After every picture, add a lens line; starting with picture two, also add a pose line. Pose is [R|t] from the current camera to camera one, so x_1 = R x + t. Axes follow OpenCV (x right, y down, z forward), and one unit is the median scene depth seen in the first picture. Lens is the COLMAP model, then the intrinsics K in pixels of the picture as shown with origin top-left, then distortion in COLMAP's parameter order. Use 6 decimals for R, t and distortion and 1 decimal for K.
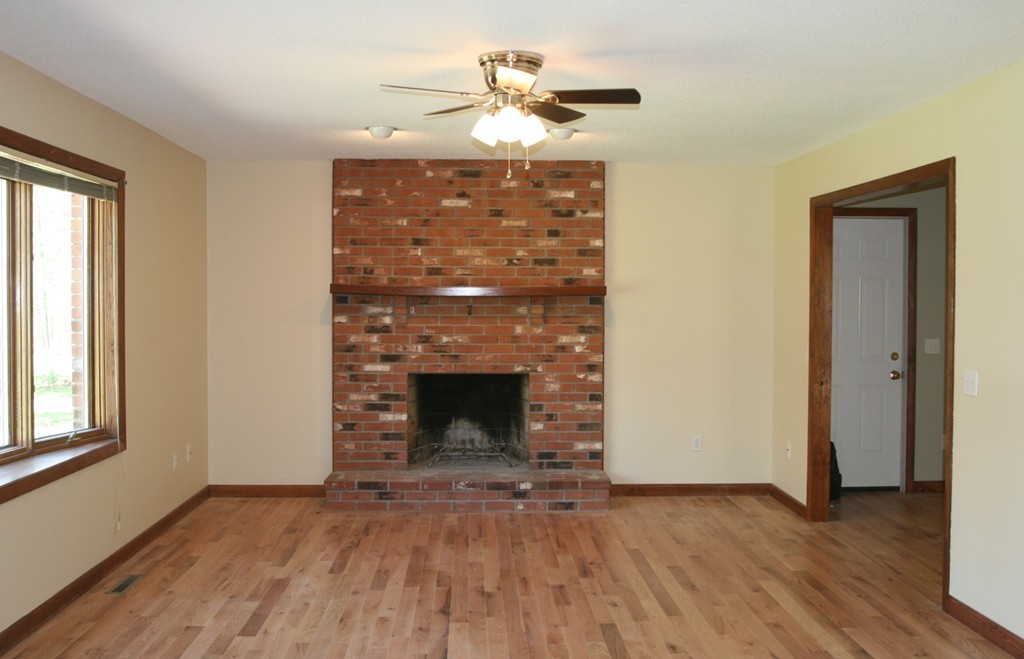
lens RADIAL K [[1062.9, 0, 512.8], [0, 1062.9, 332.1], [0, 0, 1]] dist [-0.013821, 0.000000]
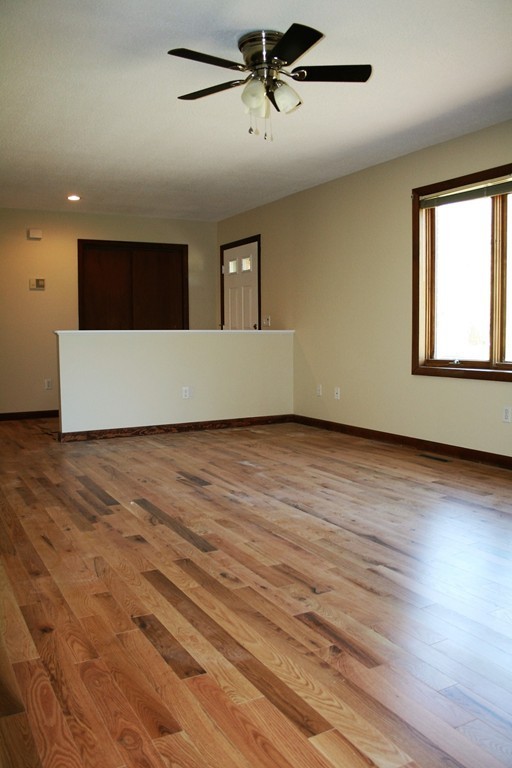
lens RADIAL K [[638.1, 0, 257.7], [0, 638.1, 382.1], [0, 0, 1]] dist [-0.087897, 0.001152]
pose [[-0.901688, 0.034286, -0.431026, 0.253933], [-0.007540, 0.995453, 0.094956, 0.048793], [0.432322, 0.088871, -0.897329, 1.295975]]
